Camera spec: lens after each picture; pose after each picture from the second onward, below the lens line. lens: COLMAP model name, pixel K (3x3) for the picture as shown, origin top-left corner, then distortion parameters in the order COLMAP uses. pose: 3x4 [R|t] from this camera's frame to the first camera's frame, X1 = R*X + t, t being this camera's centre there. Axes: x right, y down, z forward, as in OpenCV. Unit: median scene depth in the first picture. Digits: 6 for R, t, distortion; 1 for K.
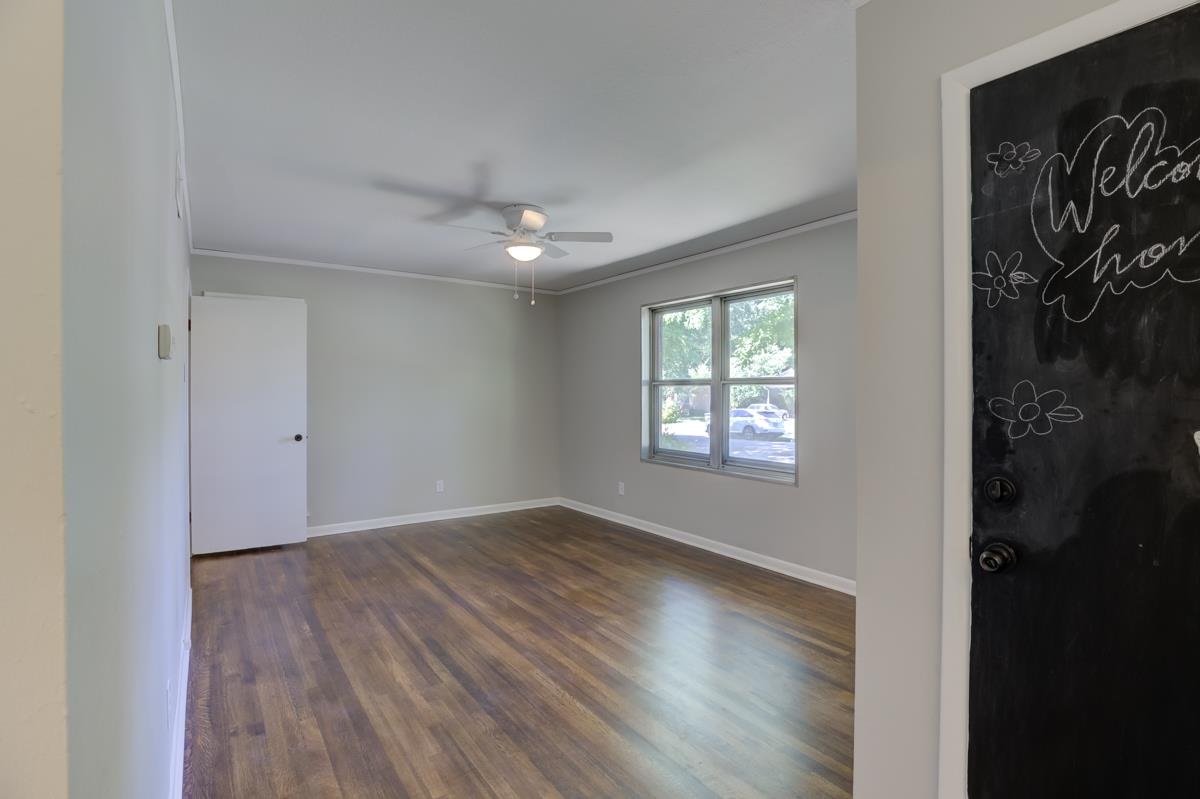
lens RADIAL K [[565.4, 0, 611.3], [0, 565.4, 400.0], [0, 0, 1]] dist [-0.045000, 0.012783]
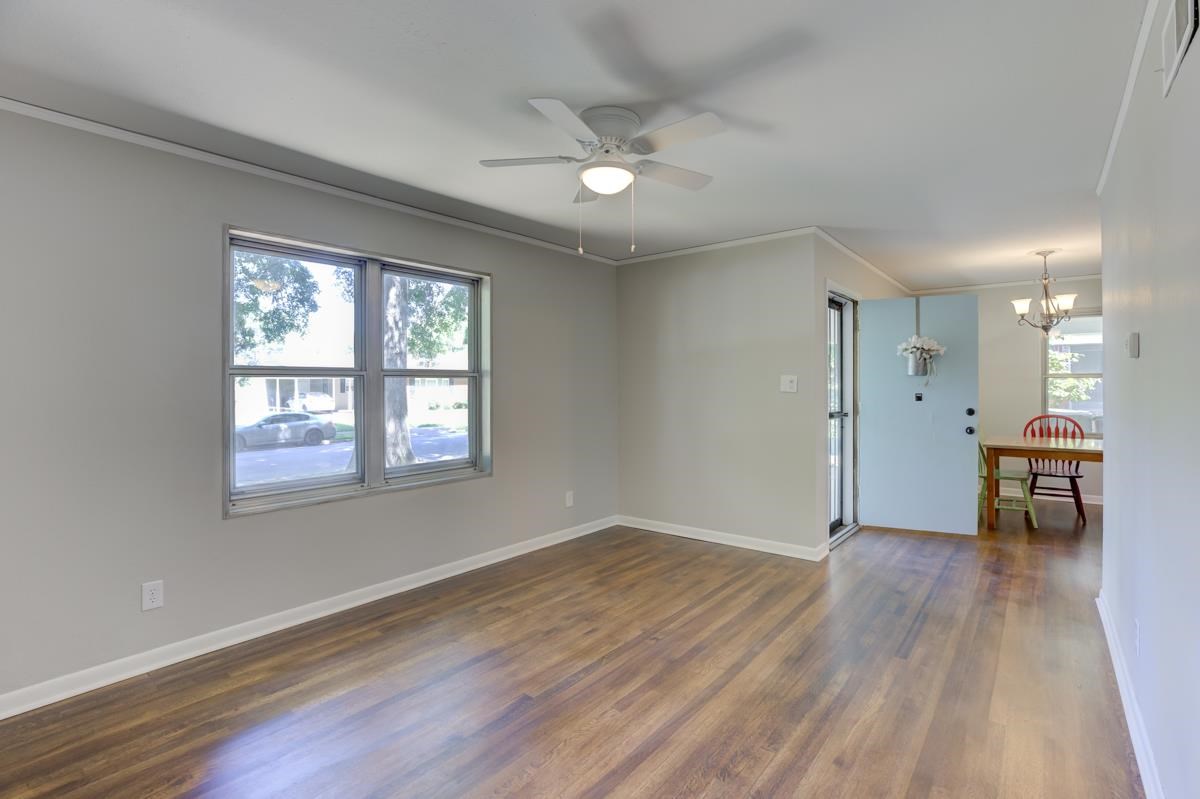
lens RADIAL K [[559.8, 0, 604.7], [0, 559.8, 385.9], [0, 0, 1]] dist [-0.032813, 0.010491]
pose [[-0.262155, -0.001666, 0.965024, -0.901096], [0.015019, 0.999870, 0.005806, -0.020091], [-0.964909, 0.016016, -0.262096, 1.324005]]
